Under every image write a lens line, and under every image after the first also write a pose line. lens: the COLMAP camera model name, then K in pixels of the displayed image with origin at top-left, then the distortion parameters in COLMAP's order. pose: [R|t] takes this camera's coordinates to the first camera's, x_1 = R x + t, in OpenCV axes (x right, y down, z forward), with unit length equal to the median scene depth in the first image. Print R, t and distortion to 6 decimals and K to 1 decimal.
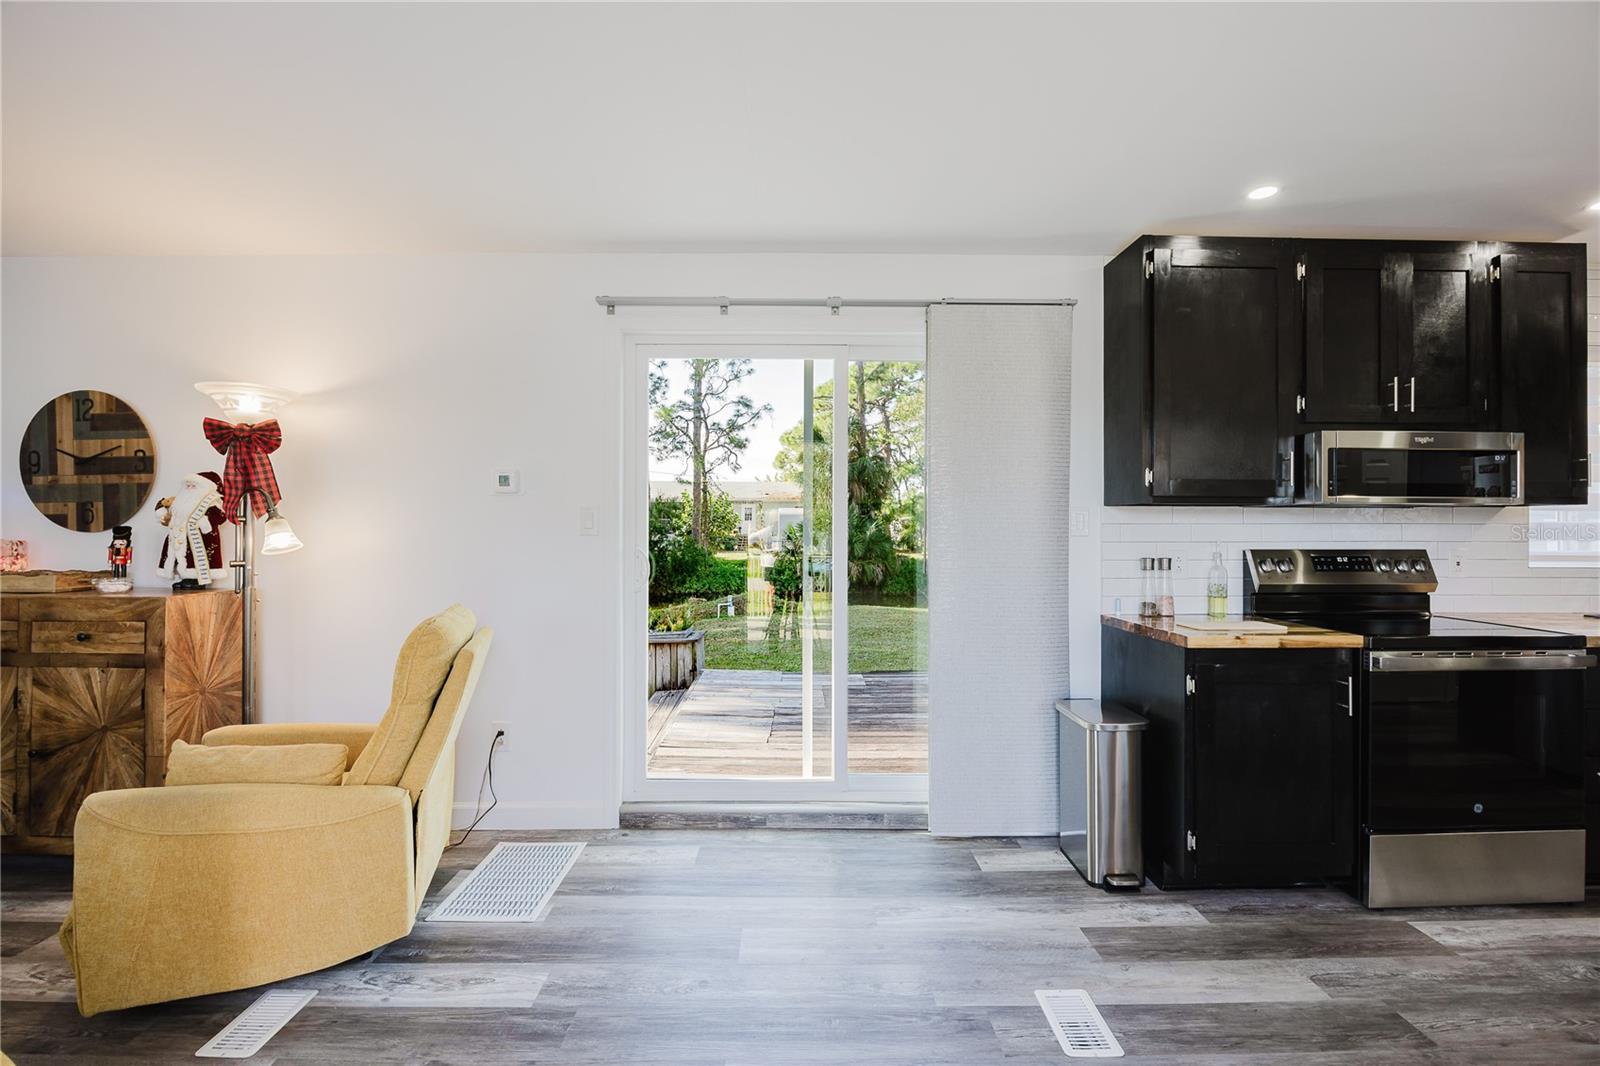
lens RADIAL K [[682.5, 0, 795.0], [0, 682.5, 519.4], [0, 0, 1]] dist [-0.017839, 0.000429]
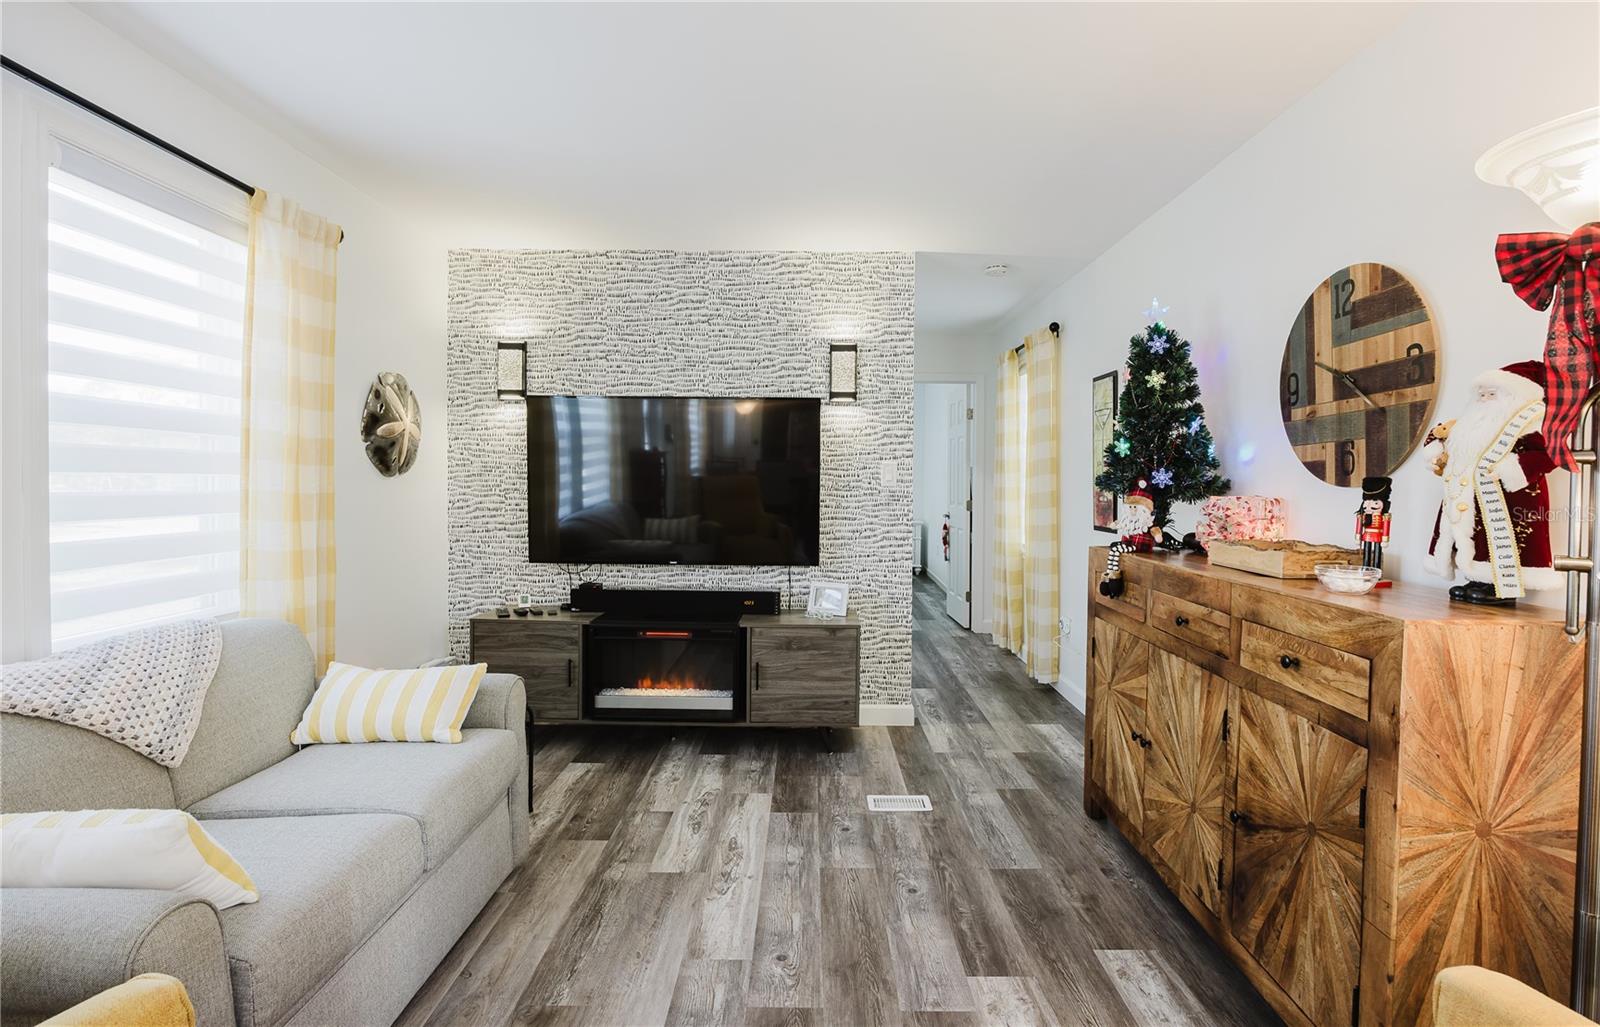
lens RADIAL K [[749.4, 0, 820.6], [0, 749.4, 499.0], [0, 0, 1]] dist [-0.015355, 0.000650]
pose [[0.005721, 0.021124, -0.999761, -0.404932], [0.006180, 0.999757, 0.021159, 0.014156], [0.999965, -0.006300, 0.005589, 0.577709]]
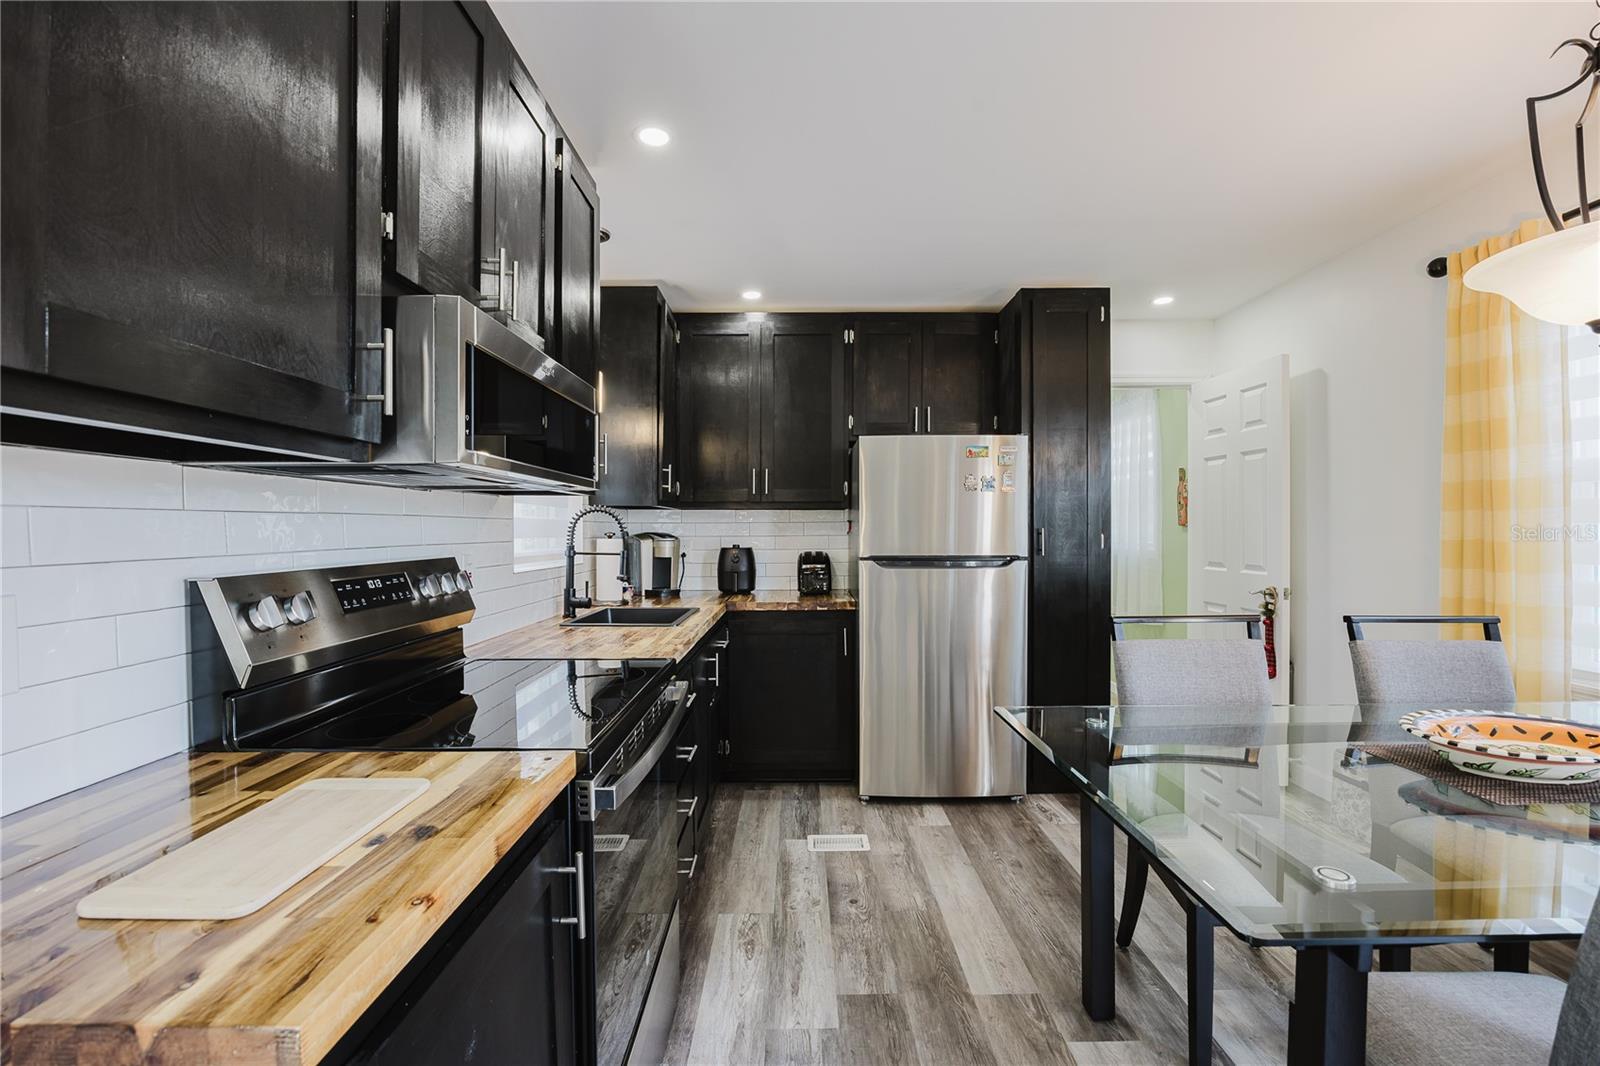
lens RADIAL K [[685.5, 0, 800.0], [0, 685.5, 533.0], [0, 0, 1]] dist [-0.016712, 0.000182]
pose [[0.007070, -0.010974, 0.999915, 0.343603], [-0.009779, 0.999891, 0.011043, 0.014055], [-0.999927, -0.009856, 0.006962, 0.786352]]
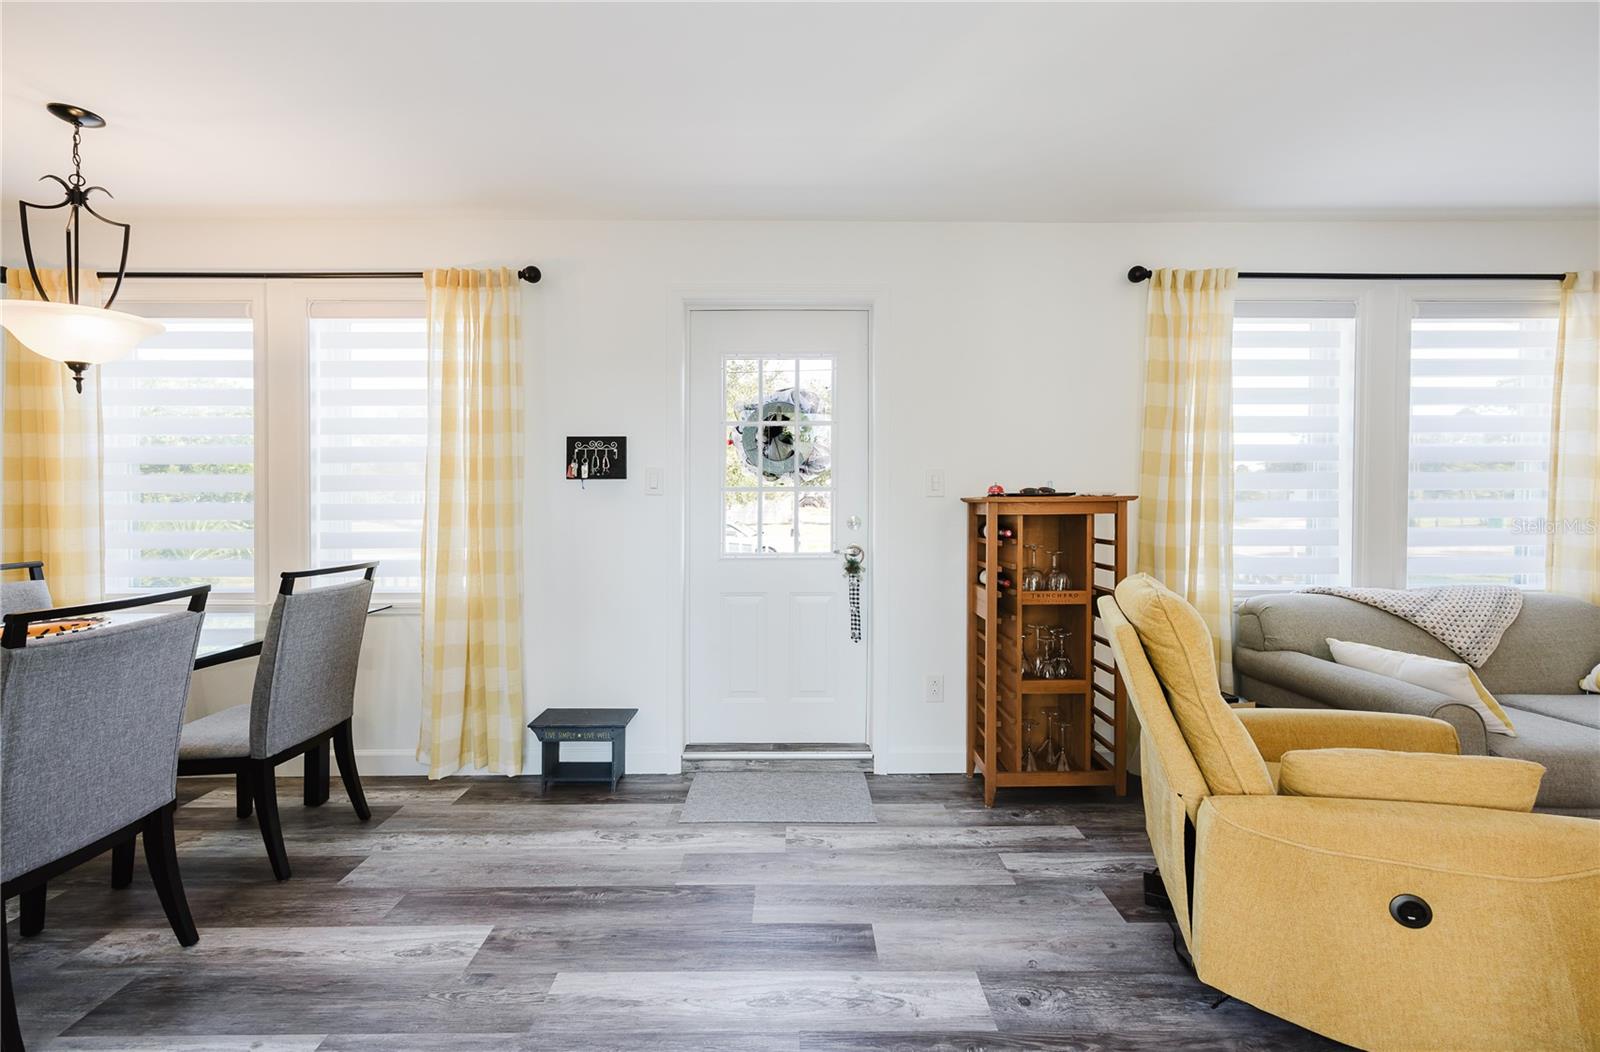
lens RADIAL K [[640.4, 0, 795.3], [0, 640.4, 508.7], [0, 0, 1]] dist [0.001979, 0.000013]
pose [[-0.999998, 0.000891, -0.001688, -0.034365], [0.000882, 0.999986, 0.005181, 0.027176], [0.001693, 0.005179, -0.999985, 0.972366]]
